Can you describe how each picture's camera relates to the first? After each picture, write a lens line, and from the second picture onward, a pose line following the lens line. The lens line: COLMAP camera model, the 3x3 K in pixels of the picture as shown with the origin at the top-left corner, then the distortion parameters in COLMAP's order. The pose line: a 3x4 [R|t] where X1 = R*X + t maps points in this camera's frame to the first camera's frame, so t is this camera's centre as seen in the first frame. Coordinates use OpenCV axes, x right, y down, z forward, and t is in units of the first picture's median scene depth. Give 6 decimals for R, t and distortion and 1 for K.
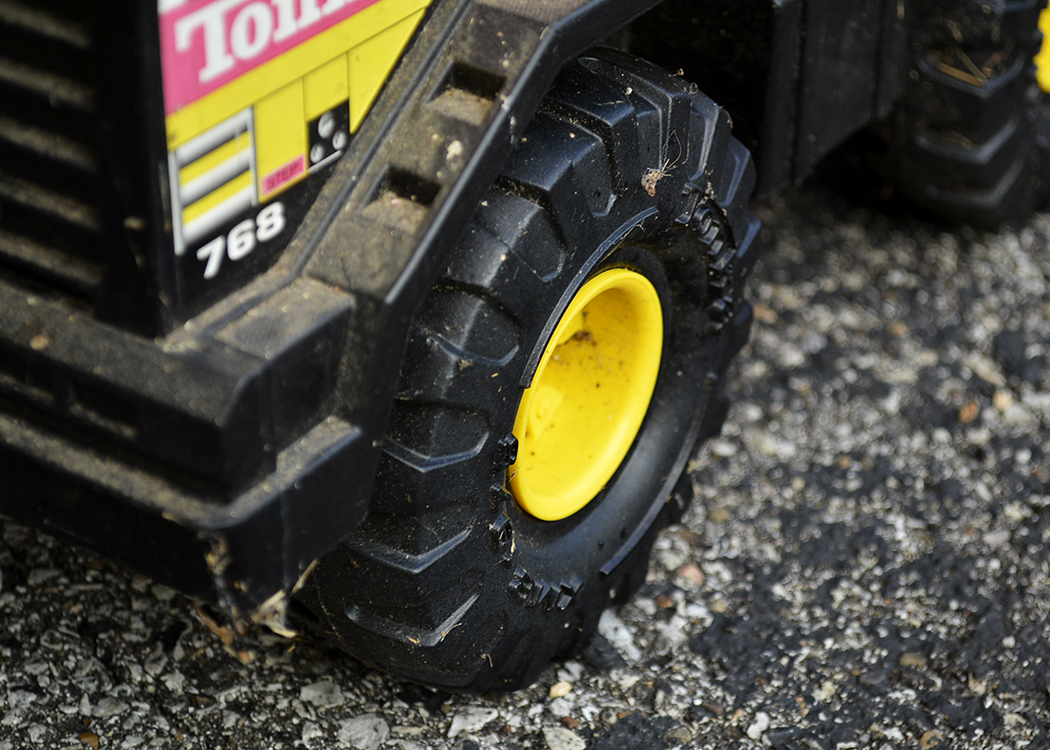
lens RADIAL K [[2790.7, 0, 525.0], [0, 2790.7, 375.1], [0, 0, 1]] dist [0.017248, 0.000000]
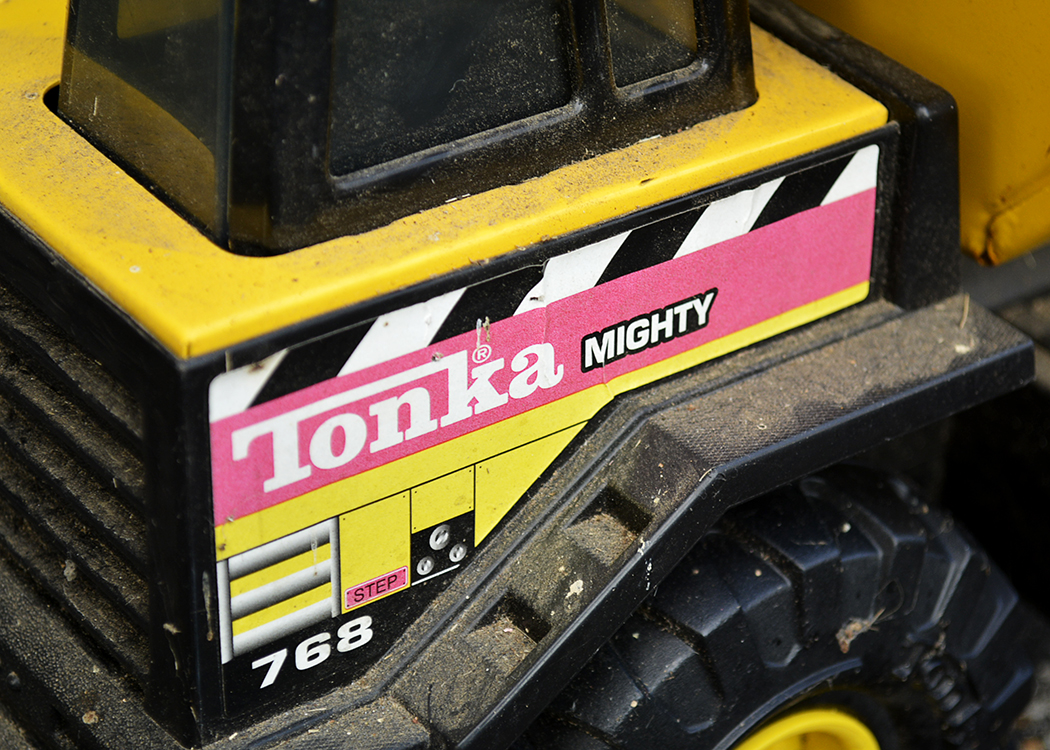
lens RADIAL K [[2790.7, 0, 518.6], [0, 2790.7, 374.3], [0, 0, 1]] dist [0.017248, 0.000000]
pose [[0.945920, 0.172899, -0.274482, 0.174036], [-0.178173, 0.983982, 0.005800, -0.136452], [0.271088, 0.043419, 0.961575, 0.116158]]
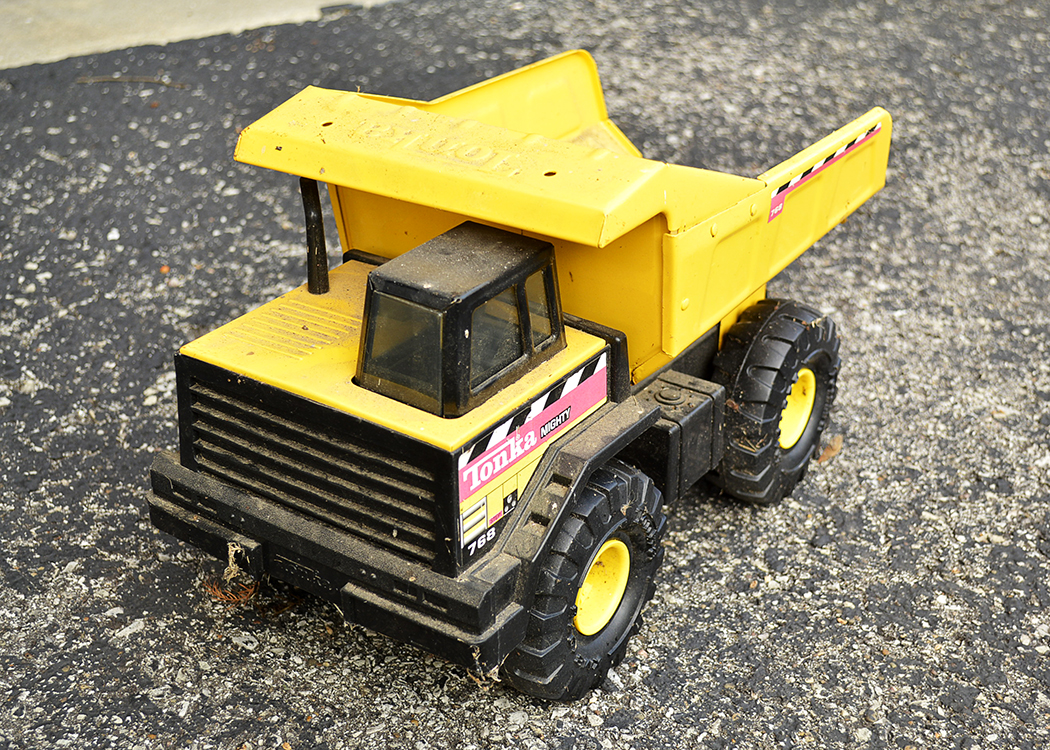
lens RADIAL K [[1673.5, 0, 555.5], [0, 1673.5, 363.6], [0, 0, 1]] dist [0.017411, 0.000000]
pose [[0.999838, -0.017039, 0.005745, -0.028667], [0.017492, 0.995687, -0.091109, -0.063483], [-0.004168, 0.091195, 0.995824, -0.638585]]
